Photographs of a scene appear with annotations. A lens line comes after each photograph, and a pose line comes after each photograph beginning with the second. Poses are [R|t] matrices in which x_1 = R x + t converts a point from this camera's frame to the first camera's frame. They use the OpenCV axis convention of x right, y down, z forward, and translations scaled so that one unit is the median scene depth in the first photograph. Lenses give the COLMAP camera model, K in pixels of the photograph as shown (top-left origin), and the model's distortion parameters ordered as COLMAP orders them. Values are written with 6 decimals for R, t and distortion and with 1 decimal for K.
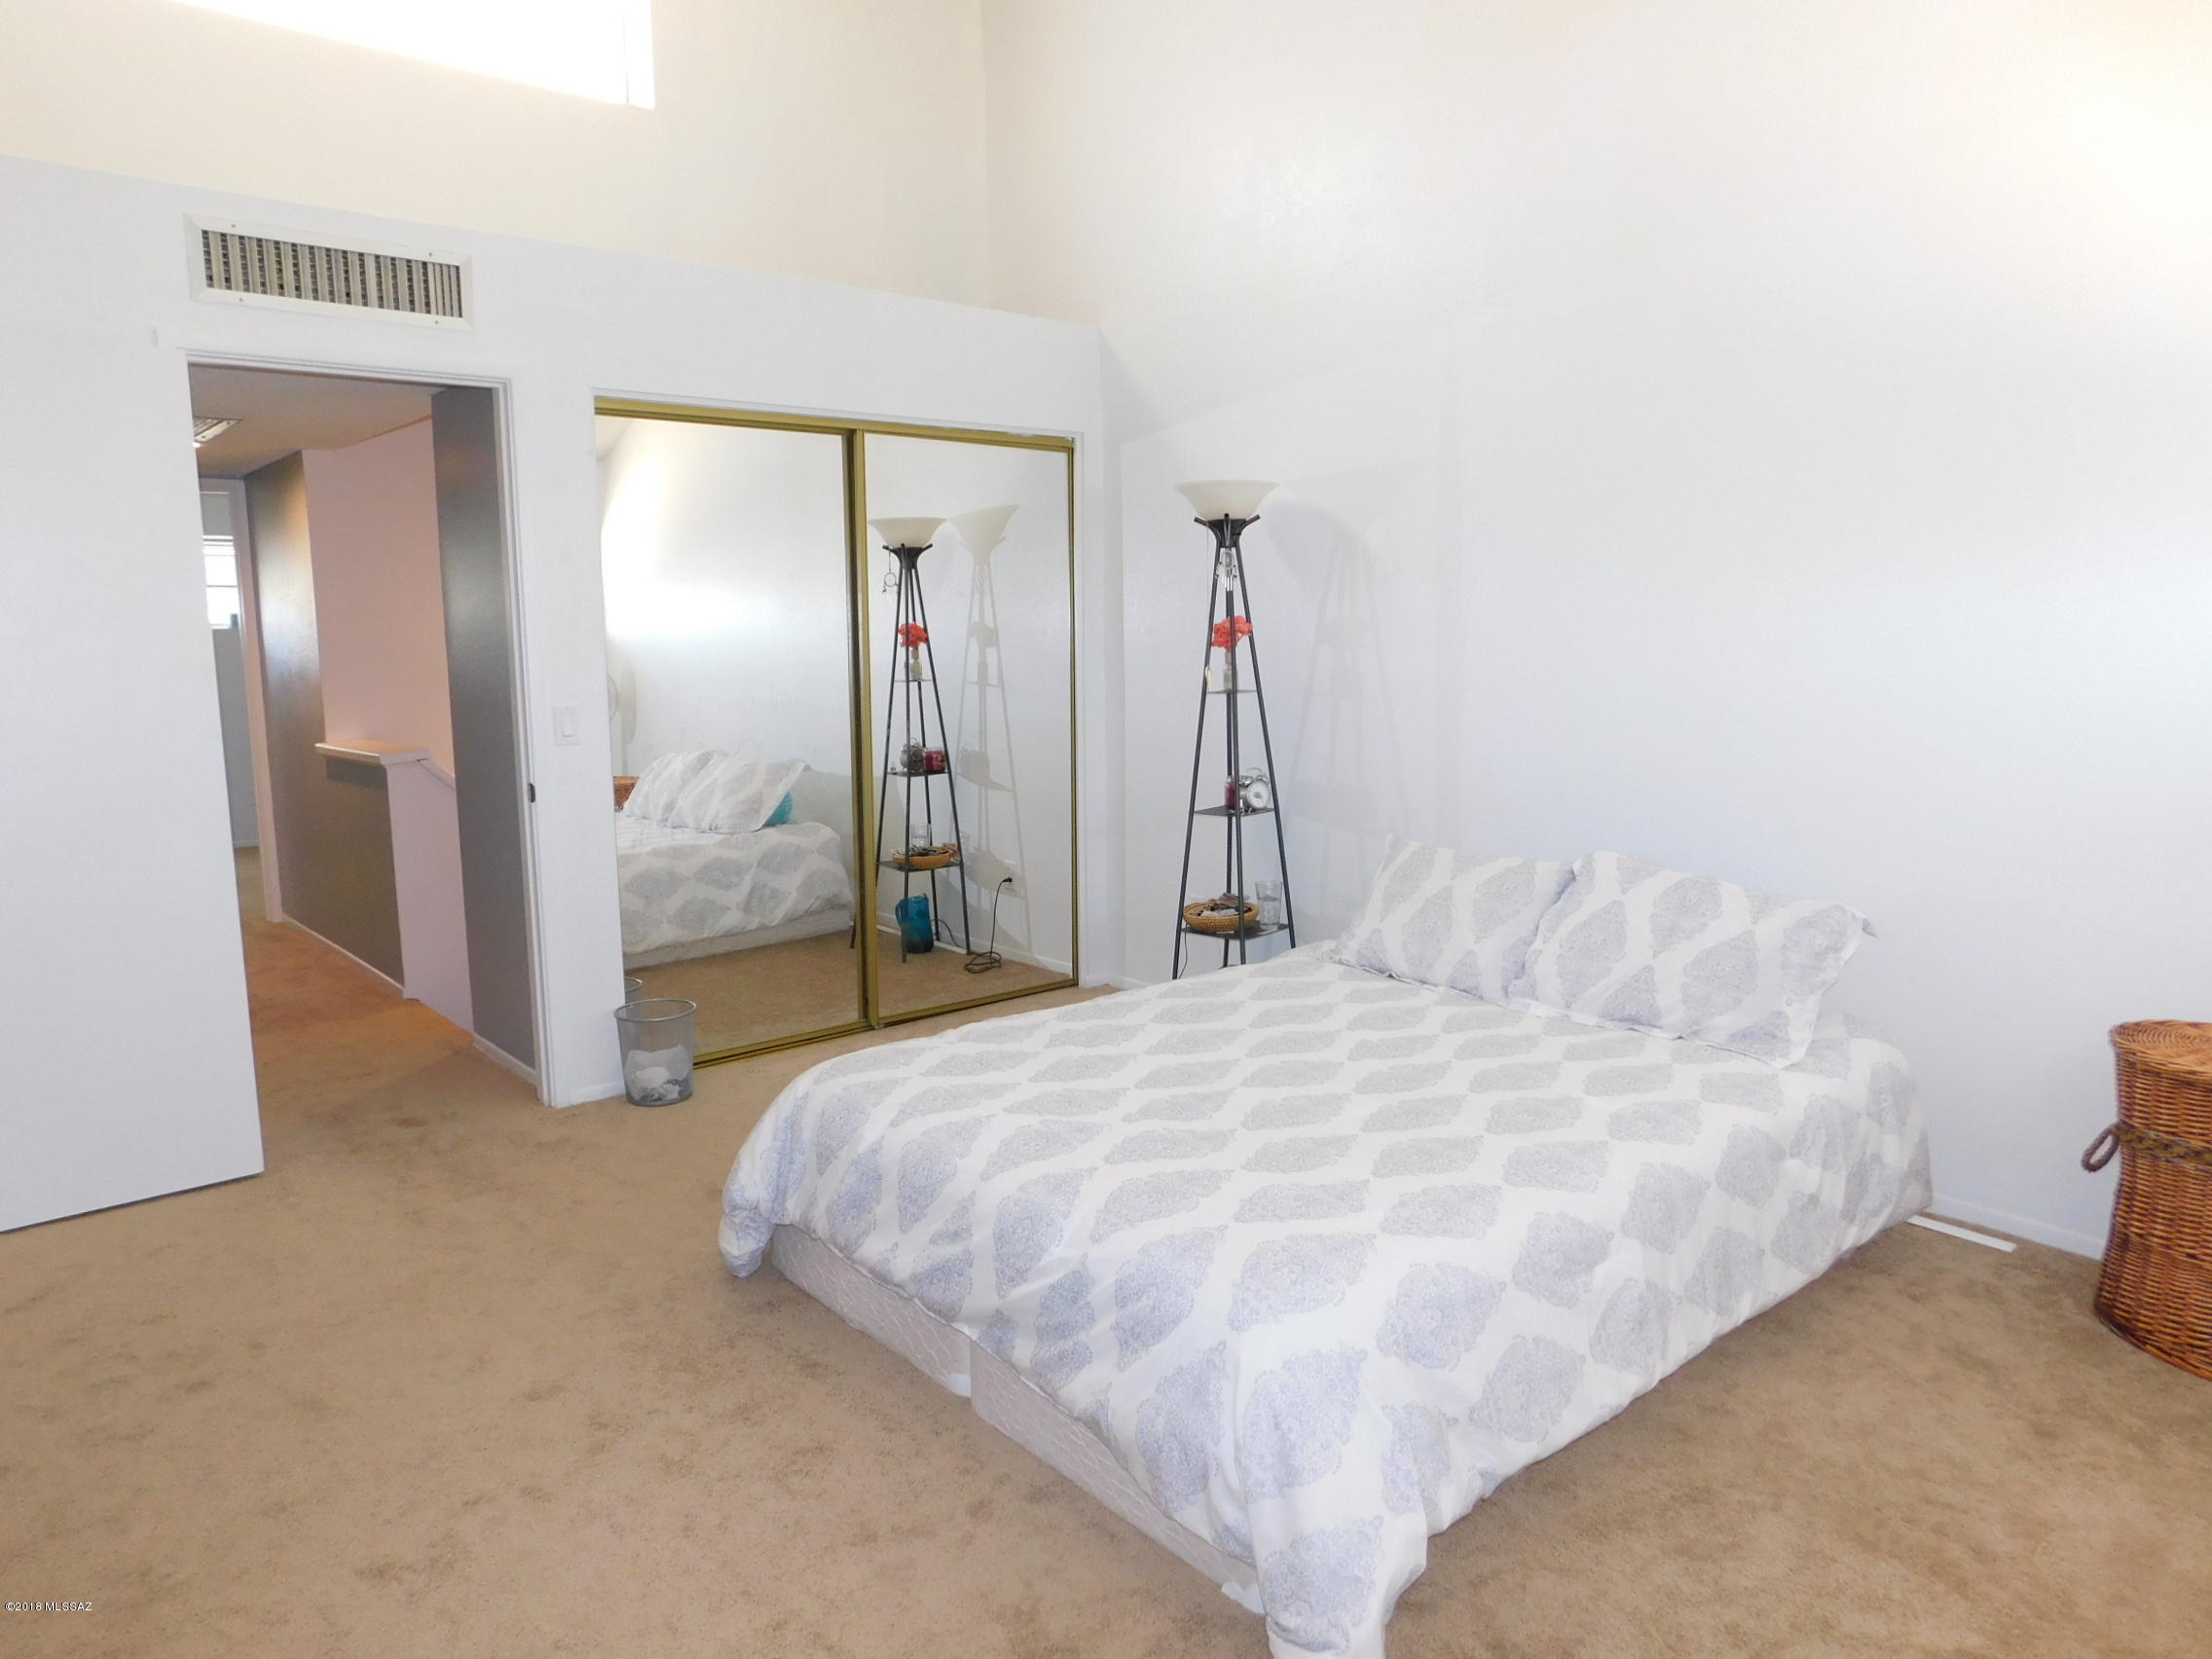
lens RADIAL K [[1475.8, 0, 1090.5], [0, 1475.8, 822.4], [0, 0, 1]] dist [-0.057382, 0.050623]
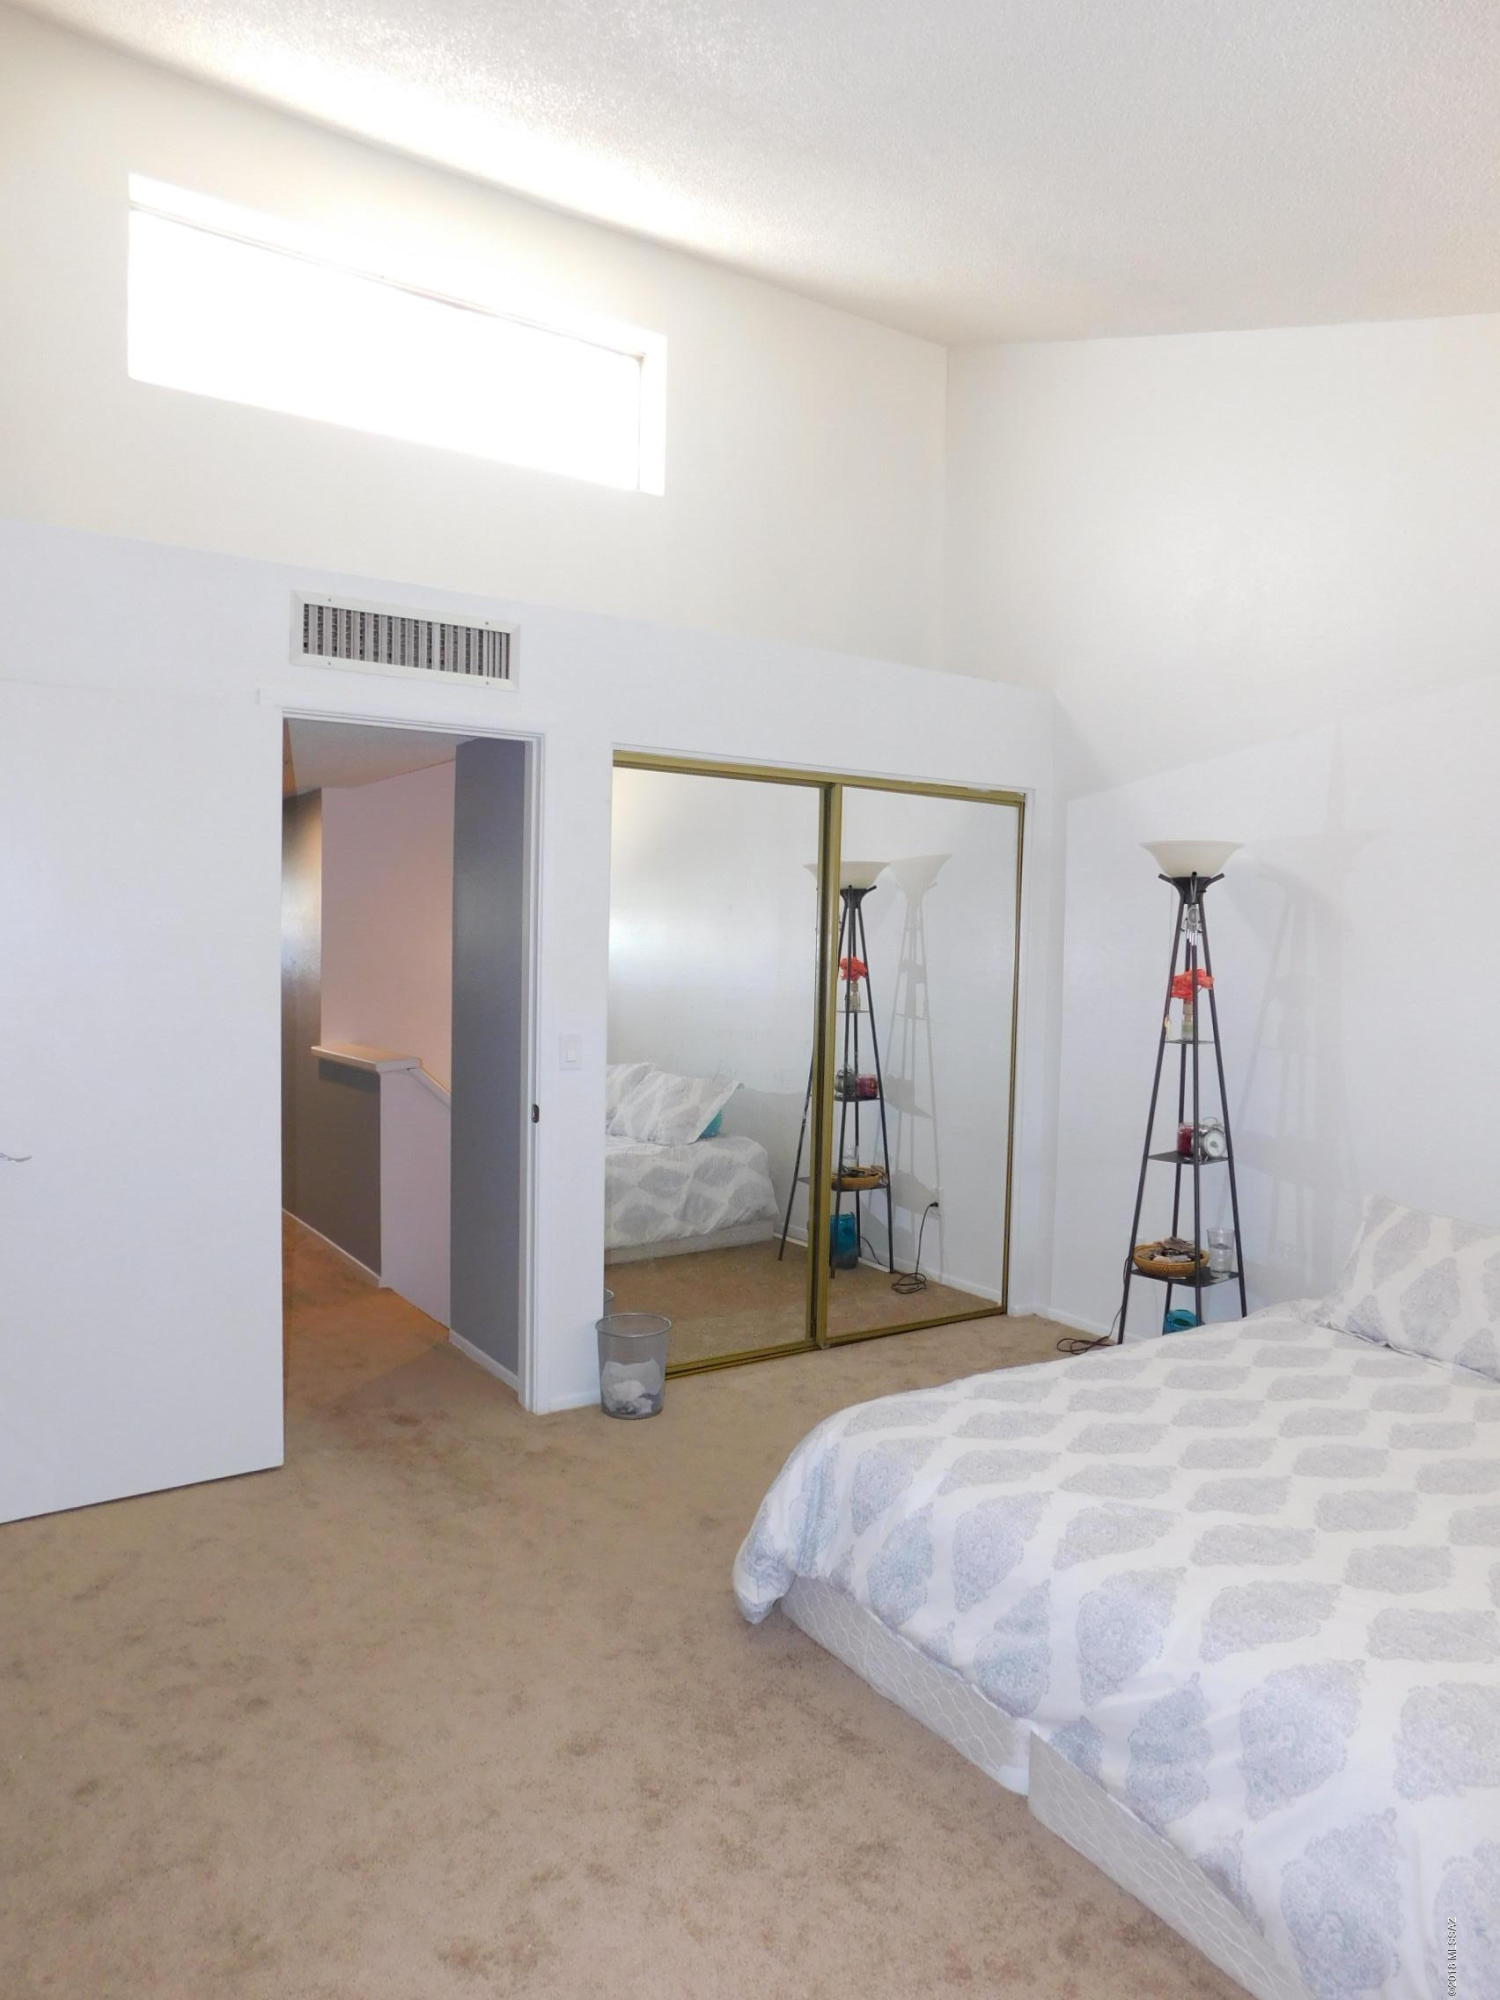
lens RADIAL K [[1334.4, 0, 749.0], [0, 1334.4, 997.3], [0, 0, 1]] dist [-0.057382, 0.050623]
pose [[0.991843, 0.037614, -0.121787, -0.121506], [-0.048324, 0.995103, -0.086221, -0.030906], [0.117947, 0.091403, 0.988804, 0.054990]]
